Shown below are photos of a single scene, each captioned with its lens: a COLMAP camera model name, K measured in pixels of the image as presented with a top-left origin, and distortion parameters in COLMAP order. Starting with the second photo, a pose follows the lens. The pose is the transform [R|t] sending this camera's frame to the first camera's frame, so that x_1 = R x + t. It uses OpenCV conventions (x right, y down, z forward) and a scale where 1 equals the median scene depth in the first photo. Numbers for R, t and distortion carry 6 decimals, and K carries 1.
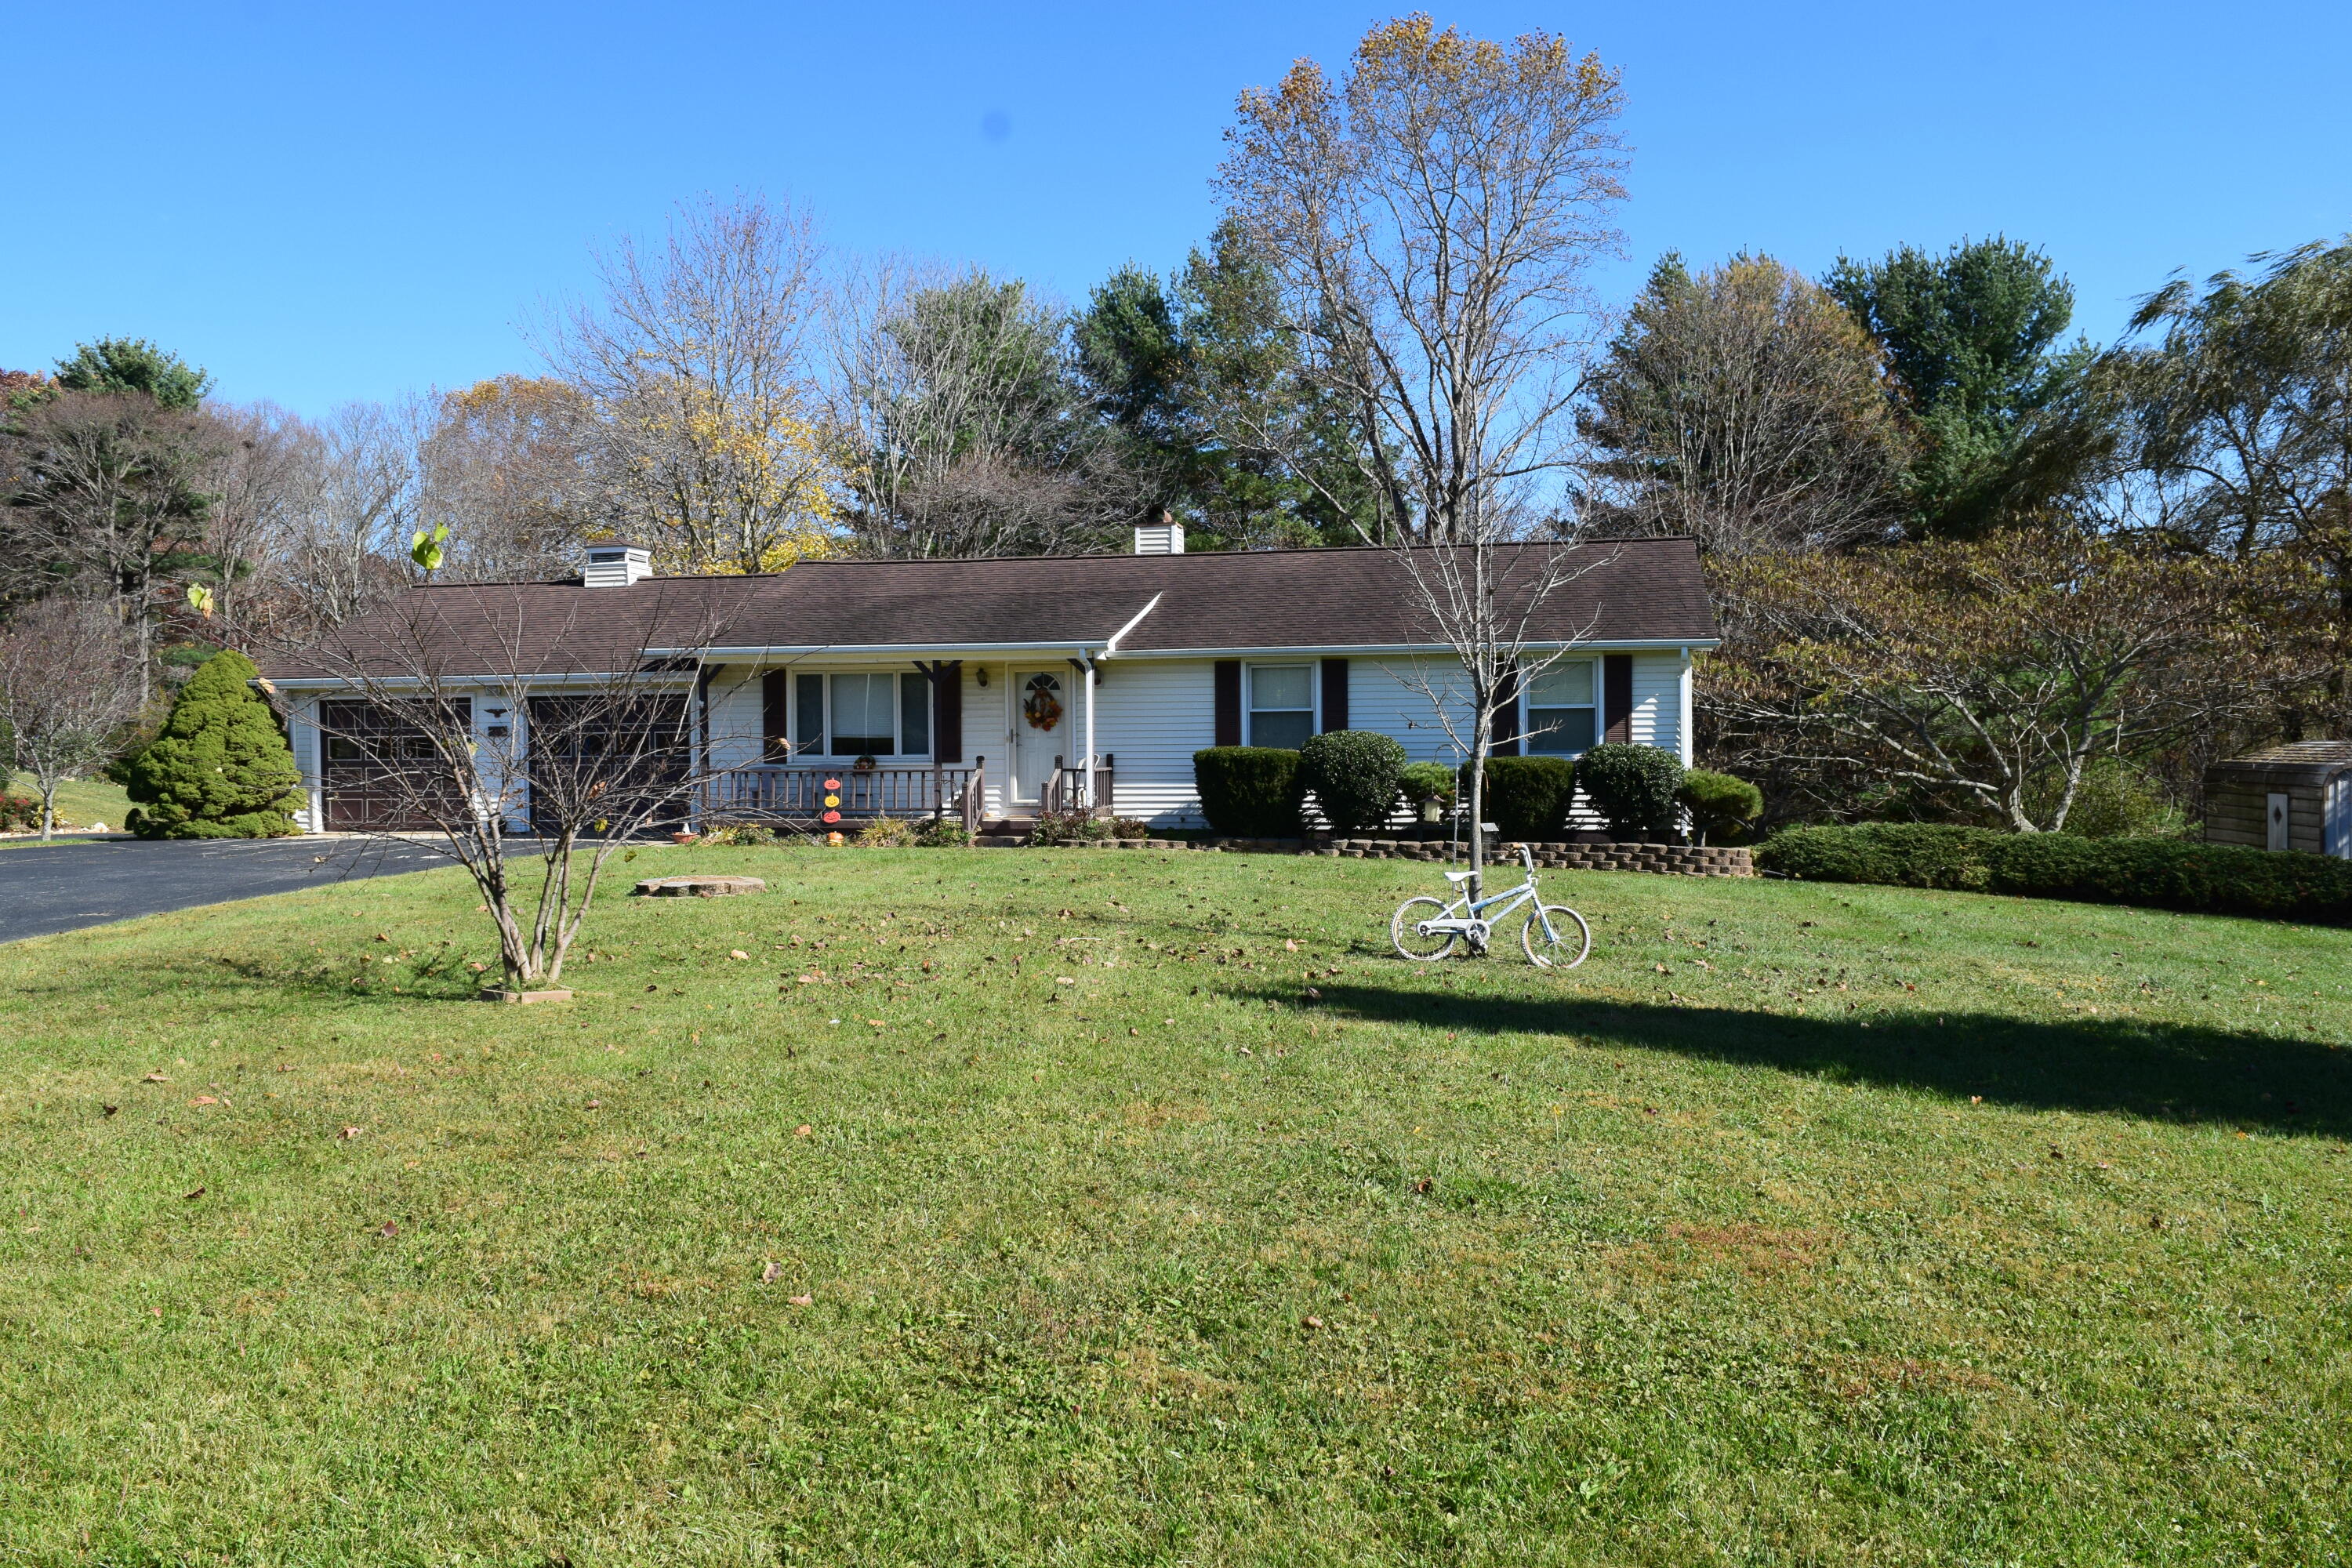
lens RADIAL K [[1801.2, 0, 1176.0], [0, 1801.2, 784.0], [0, 0, 1]] dist [-0.018158, 0.004879]
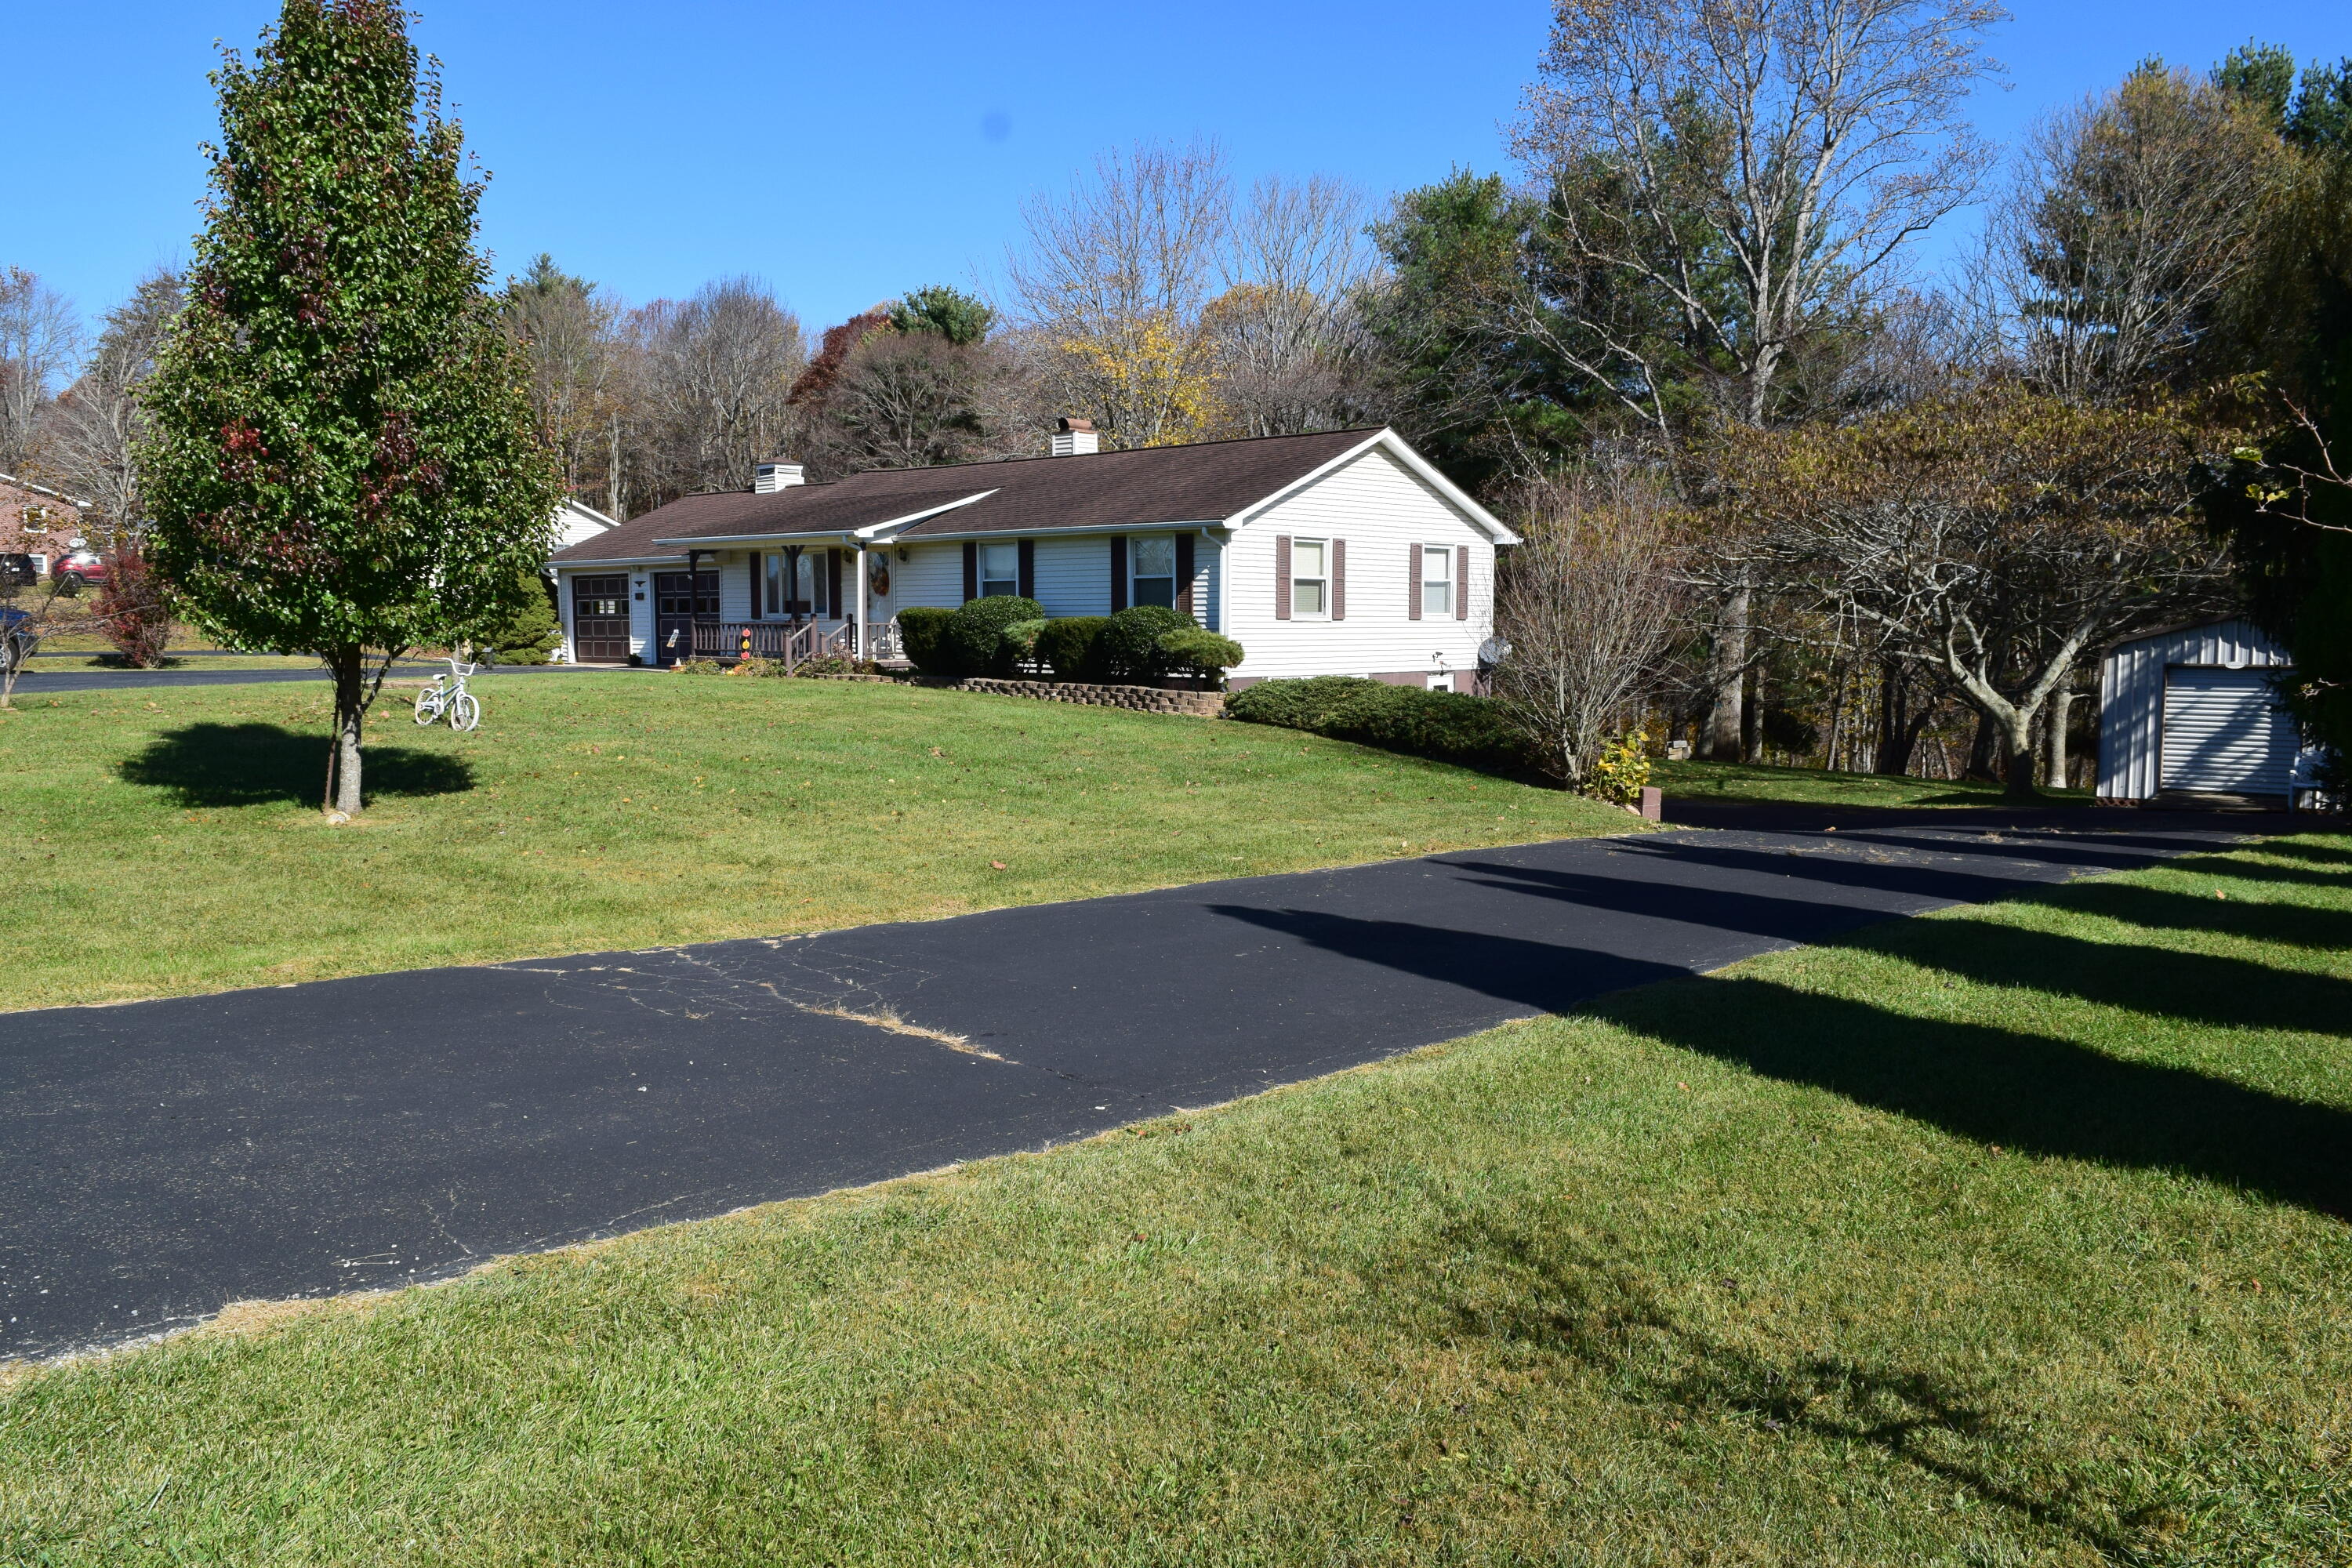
lens RADIAL K [[1801.2, 0, 1176.0], [0, 1801.2, 784.0], [0, 0, 1]] dist [-0.018158, 0.004879]
pose [[0.858742, 0.054709, -0.509479, 0.794640], [-0.018941, 0.996994, 0.075134, 0.005303], [0.512057, -0.054870, 0.857197, -0.053359]]
